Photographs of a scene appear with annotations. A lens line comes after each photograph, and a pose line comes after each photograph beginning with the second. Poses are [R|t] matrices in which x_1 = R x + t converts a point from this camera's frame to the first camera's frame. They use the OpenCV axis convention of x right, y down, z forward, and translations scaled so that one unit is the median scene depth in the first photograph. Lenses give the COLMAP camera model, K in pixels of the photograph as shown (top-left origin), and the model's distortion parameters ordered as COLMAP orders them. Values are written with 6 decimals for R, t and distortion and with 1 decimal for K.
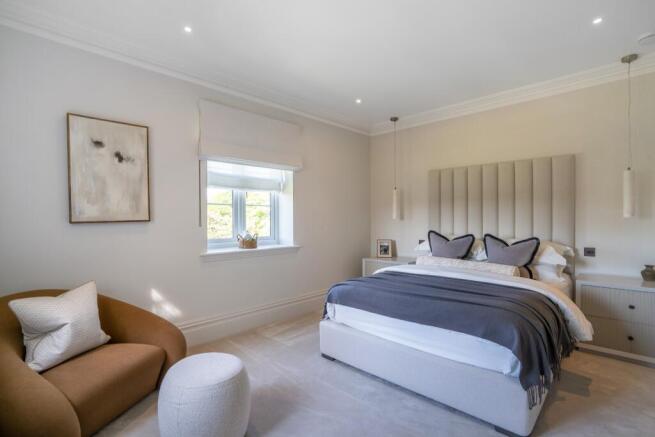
lens RADIAL K [[320.7, 0, 327.5], [0, 320.7, 218.5], [0, 0, 1]] dist [0.001510, 0.000273]
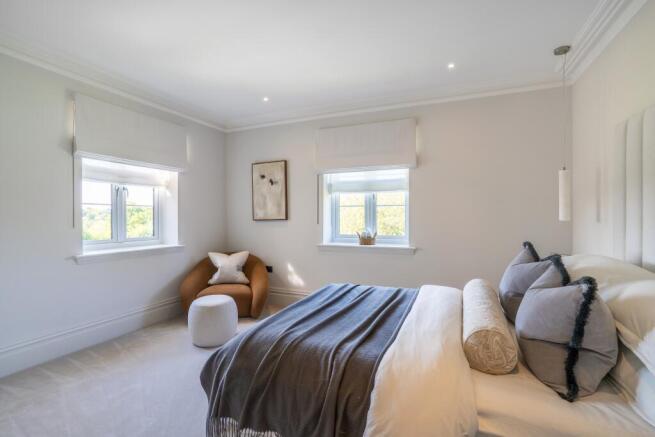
lens RADIAL K [[309.2, 0, 327.5], [0, 309.2, 218.5], [0, 0, 1]] dist [-0.001103, -0.000170]
pose [[0.369528, -0.010161, -0.929164, 0.950456], [-0.004470, 0.999909, -0.012713, 0.021237], [0.929209, 0.008851, 0.369449, 0.640239]]
